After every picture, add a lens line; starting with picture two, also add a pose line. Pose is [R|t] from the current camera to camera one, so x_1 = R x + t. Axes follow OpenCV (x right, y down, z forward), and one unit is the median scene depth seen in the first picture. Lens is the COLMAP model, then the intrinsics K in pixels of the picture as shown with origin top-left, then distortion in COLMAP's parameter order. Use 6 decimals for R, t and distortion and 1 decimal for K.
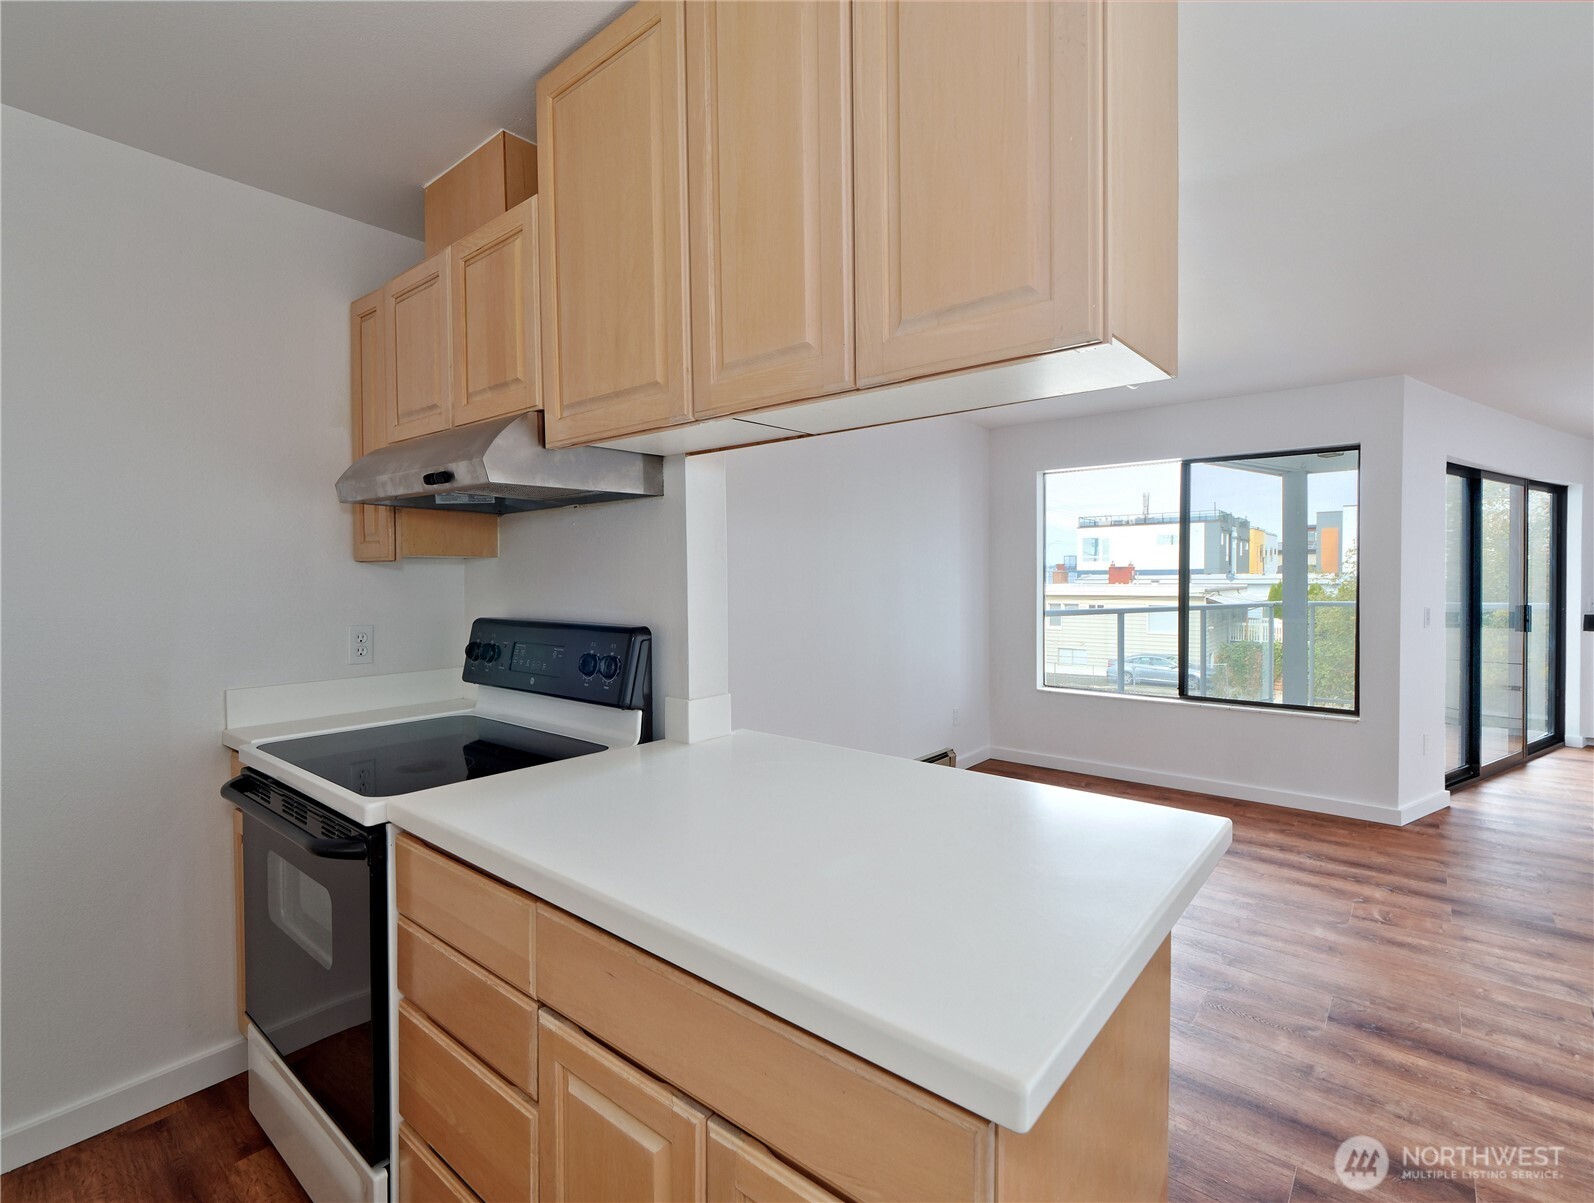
lens RADIAL K [[774.0, 0, 786.7], [0, 774.0, 594.9], [0, 0, 1]] dist [0.001789, -0.013494]
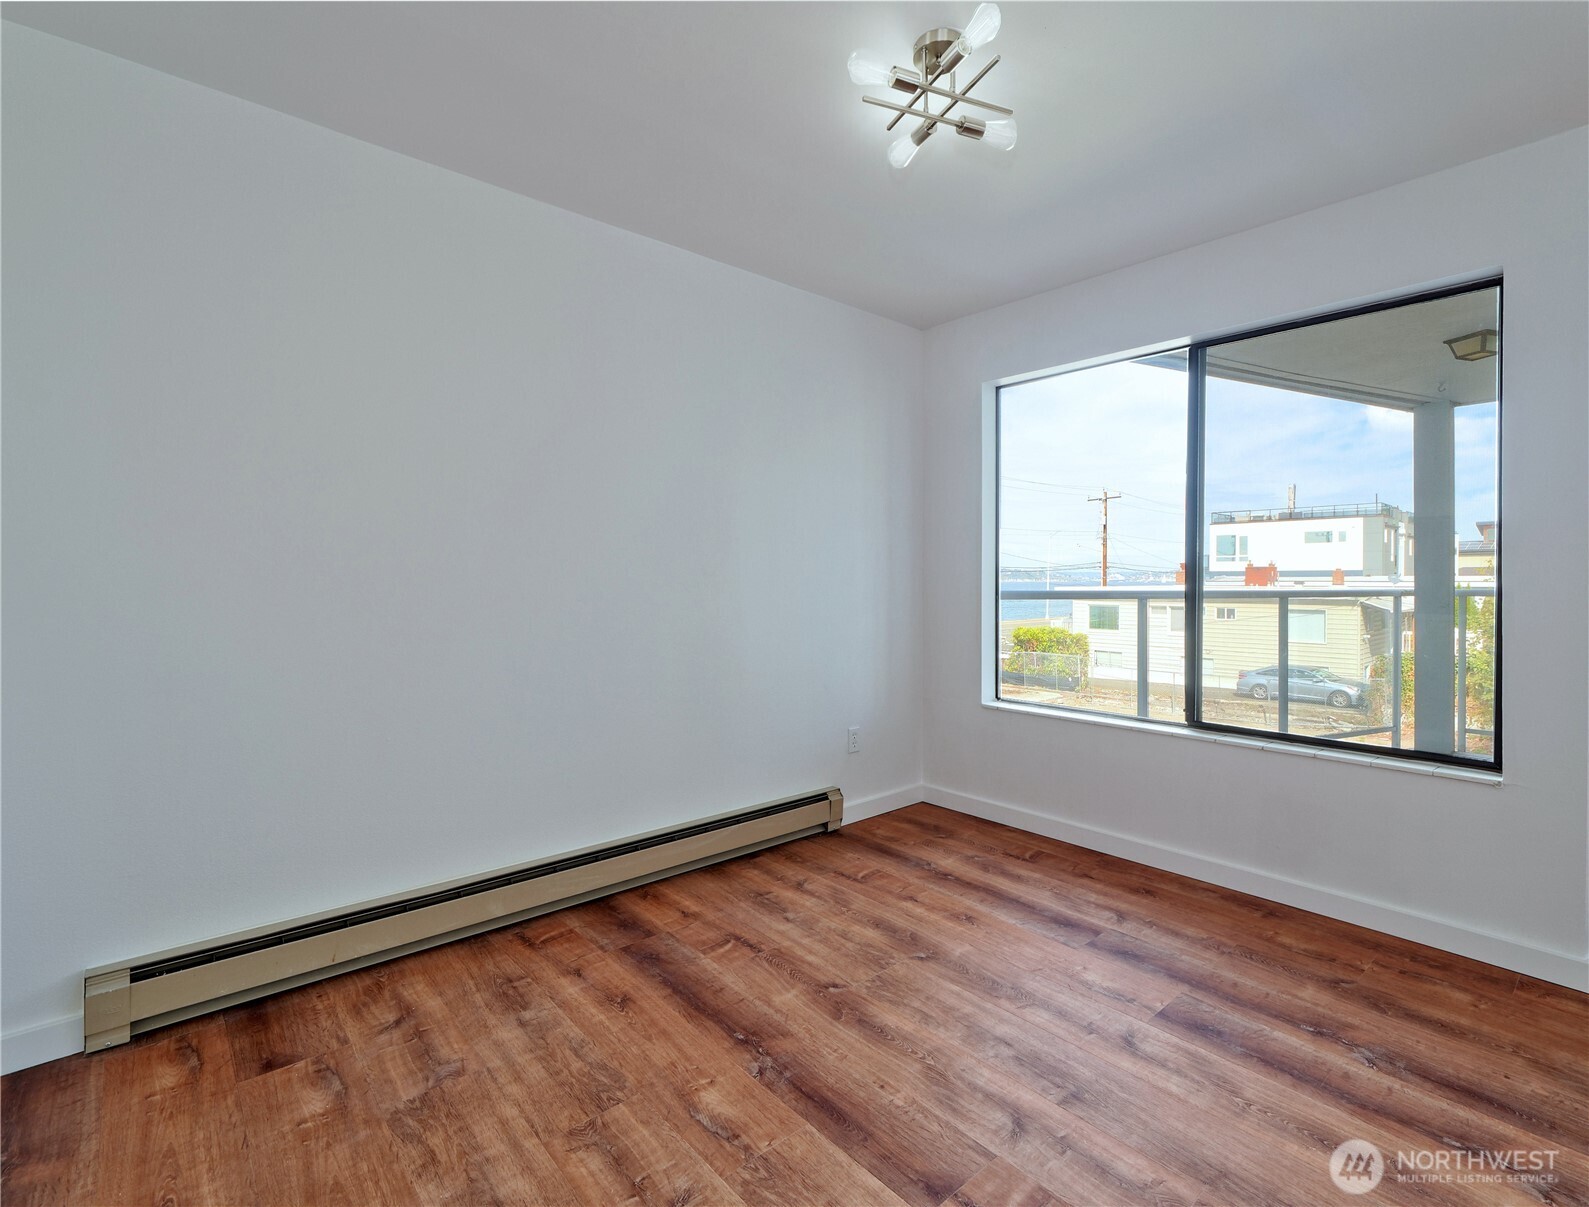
lens RADIAL K [[767.3, 0, 803.0], [0, 767.3, 588.5], [0, 0, 1]] dist [-0.001825, -0.000570]
pose [[0.988887, 0.008884, -0.148405, 0.264814], [-0.010877, 0.999861, -0.012626, 0.031079], [0.148272, 0.014100, 0.988846, 0.310619]]
